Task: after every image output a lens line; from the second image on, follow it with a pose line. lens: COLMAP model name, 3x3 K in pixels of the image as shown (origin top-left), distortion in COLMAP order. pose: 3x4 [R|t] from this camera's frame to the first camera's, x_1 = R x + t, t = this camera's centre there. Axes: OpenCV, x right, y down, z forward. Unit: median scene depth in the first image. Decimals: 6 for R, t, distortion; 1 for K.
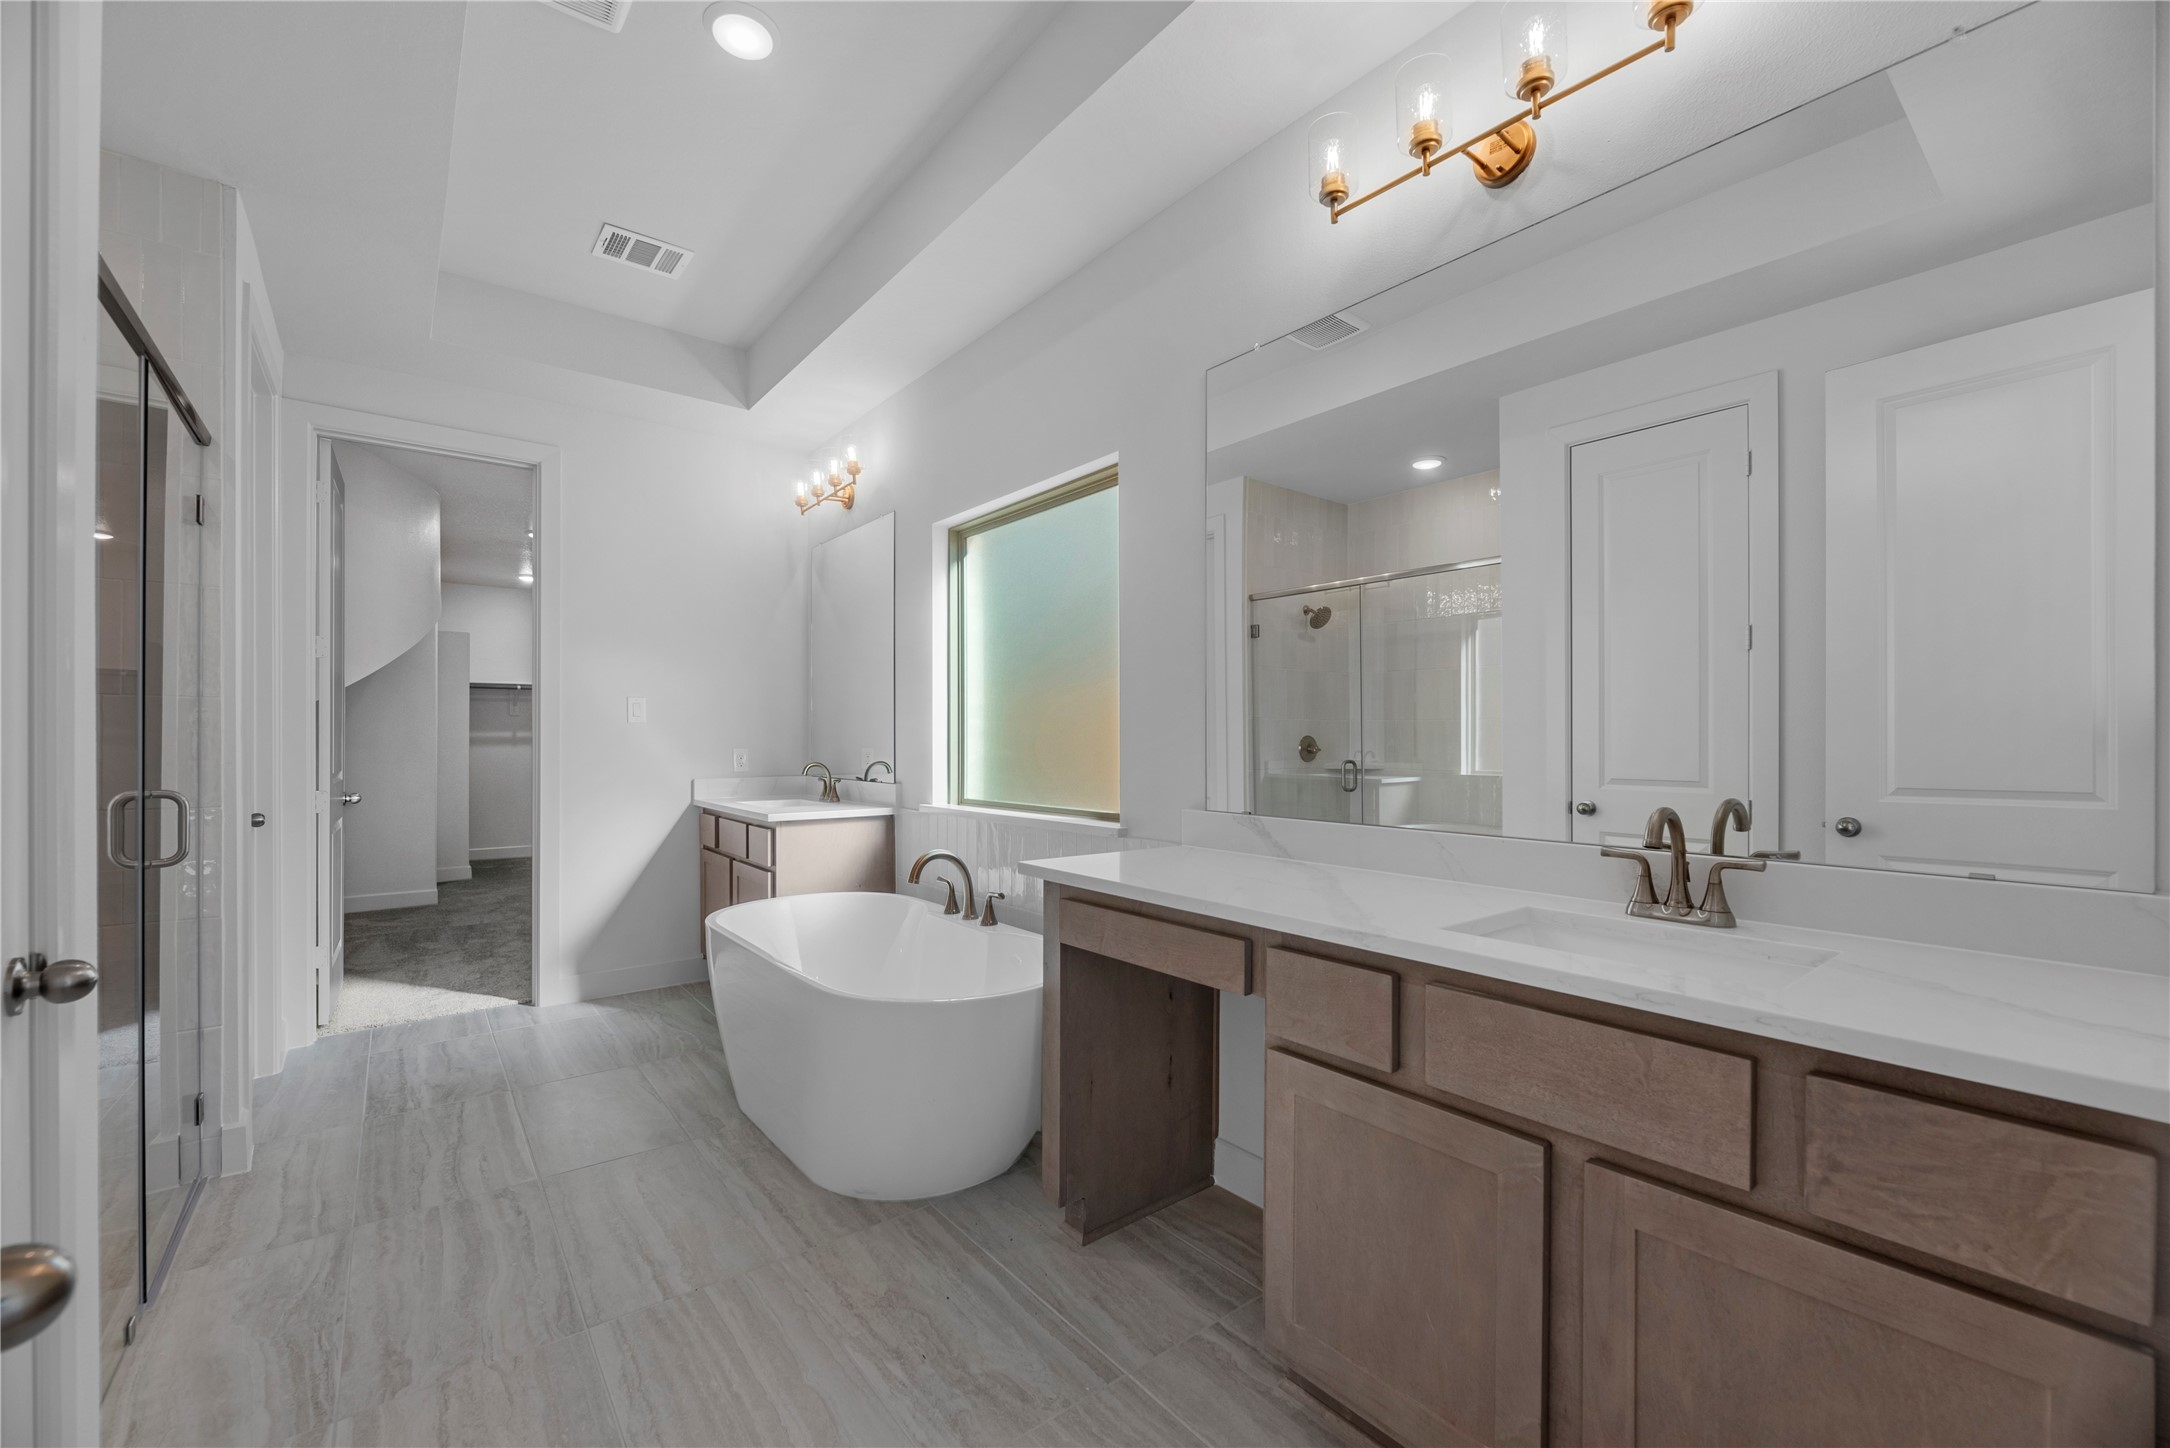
lens RADIAL K [[899.7, 0, 1103.3], [0, 899.7, 735.1], [0, 0, 1]] dist [-0.001200, 0.000029]
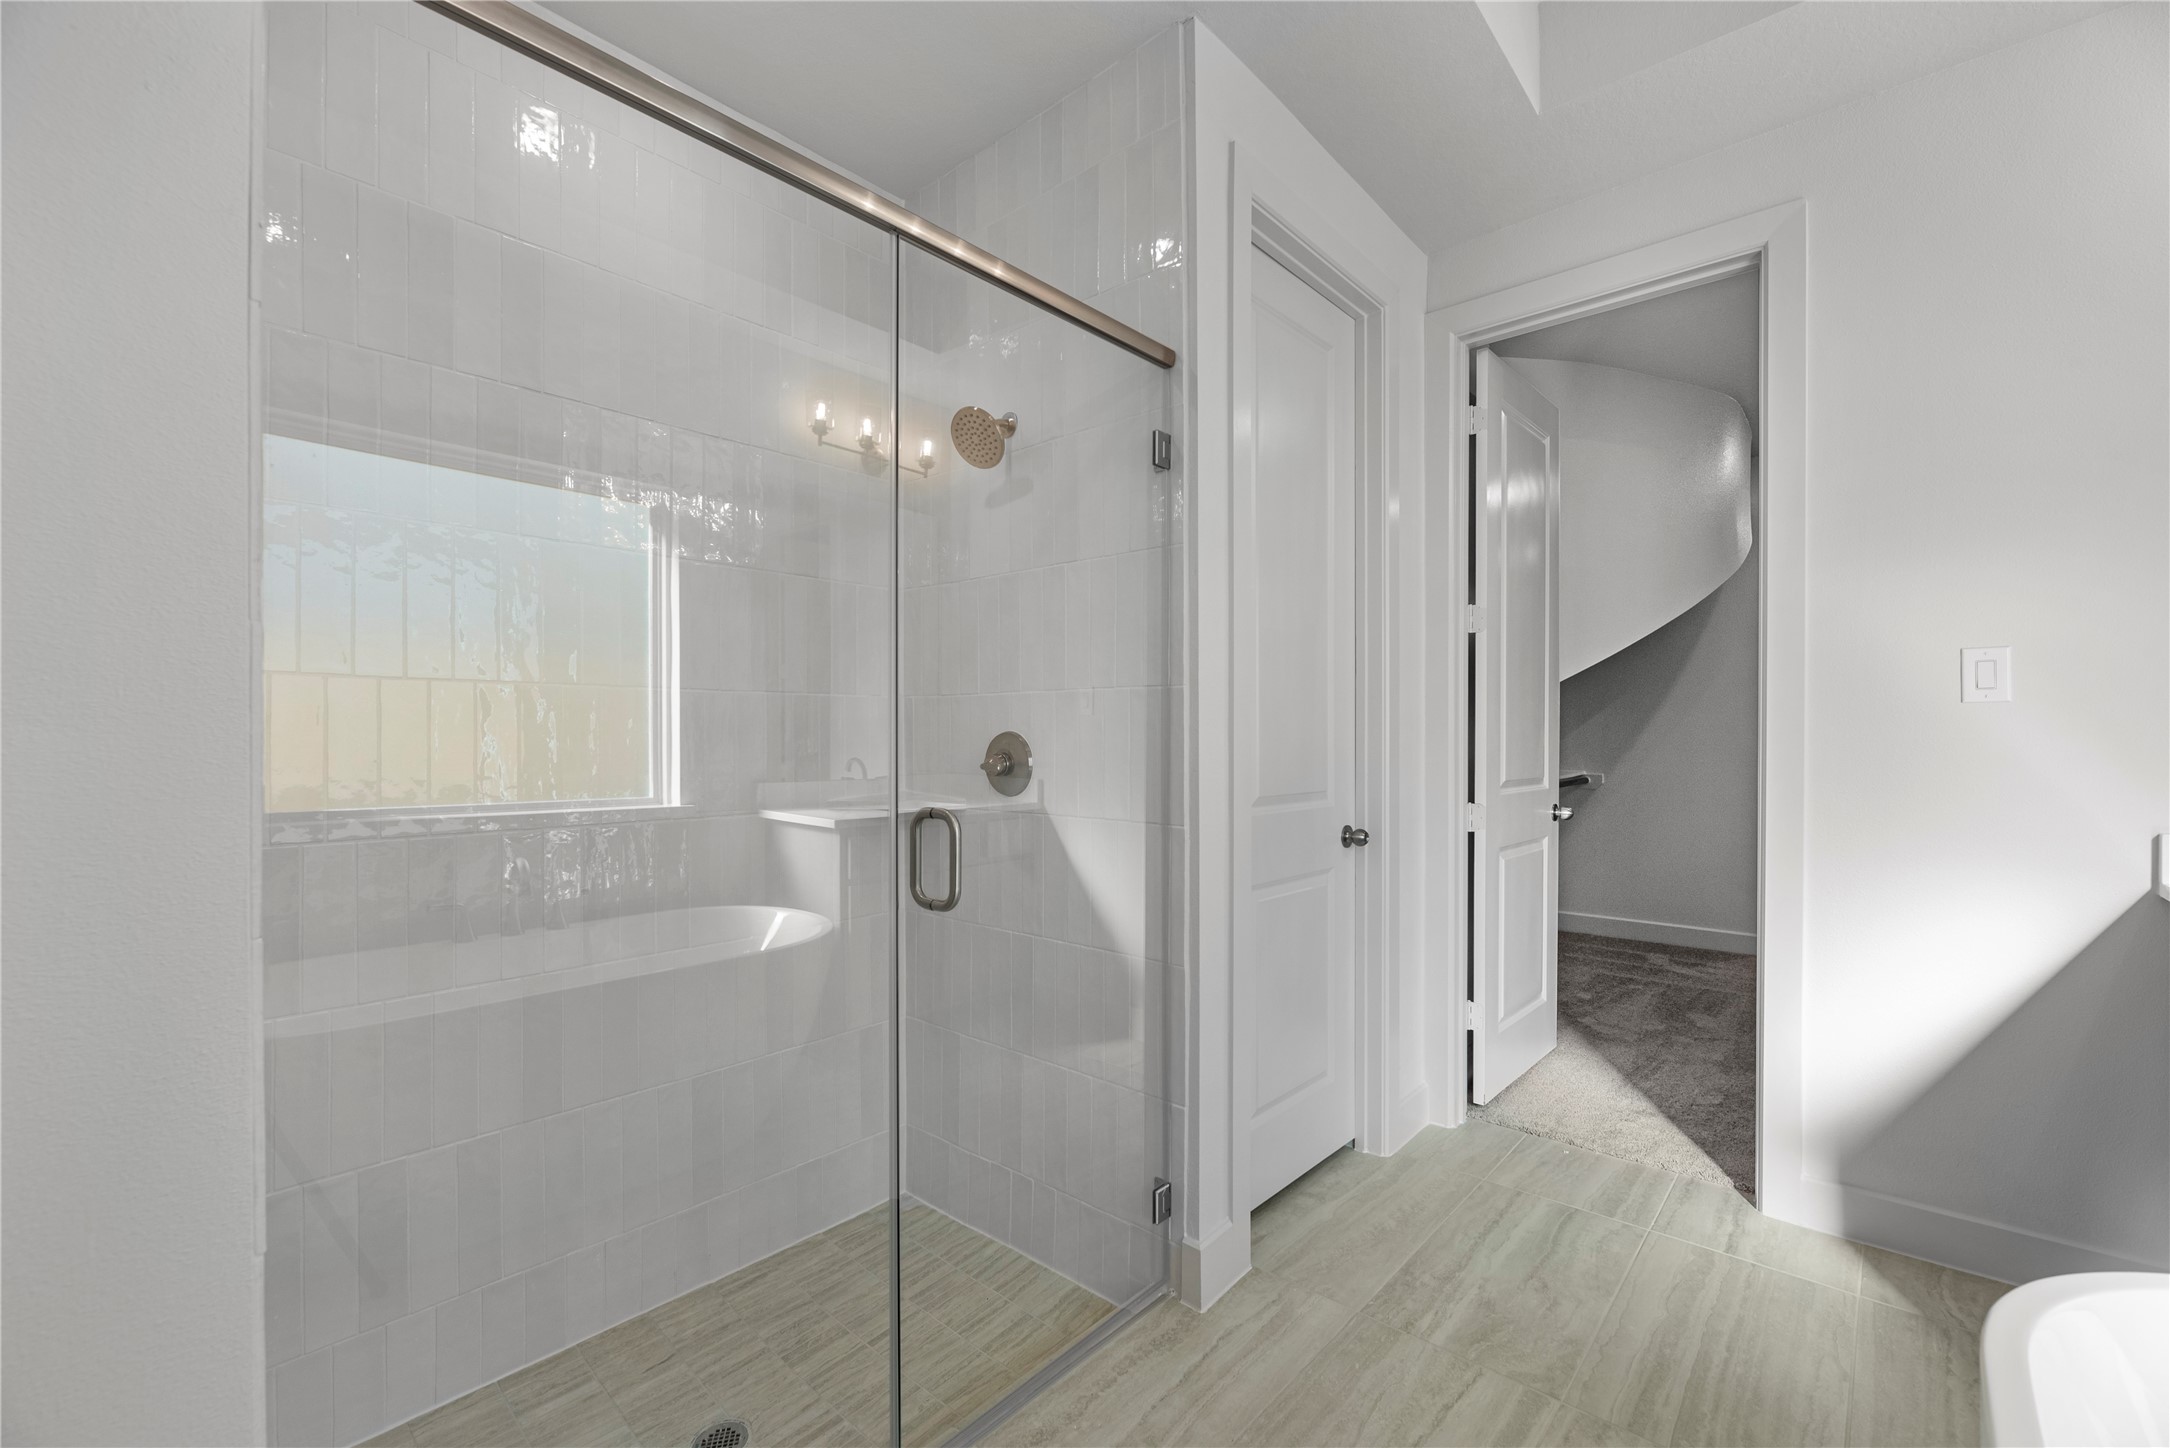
lens RADIAL K [[899.7, 0, 1103.3], [0, 899.7, 735.1], [0, 0, 1]] dist [-0.001200, 0.000029]
pose [[0.166936, -0.001372, -0.985967, -0.165745], [0.004454, 0.999990, -0.000638, 0.002383], [0.985958, -0.004285, 0.166940, 0.587557]]
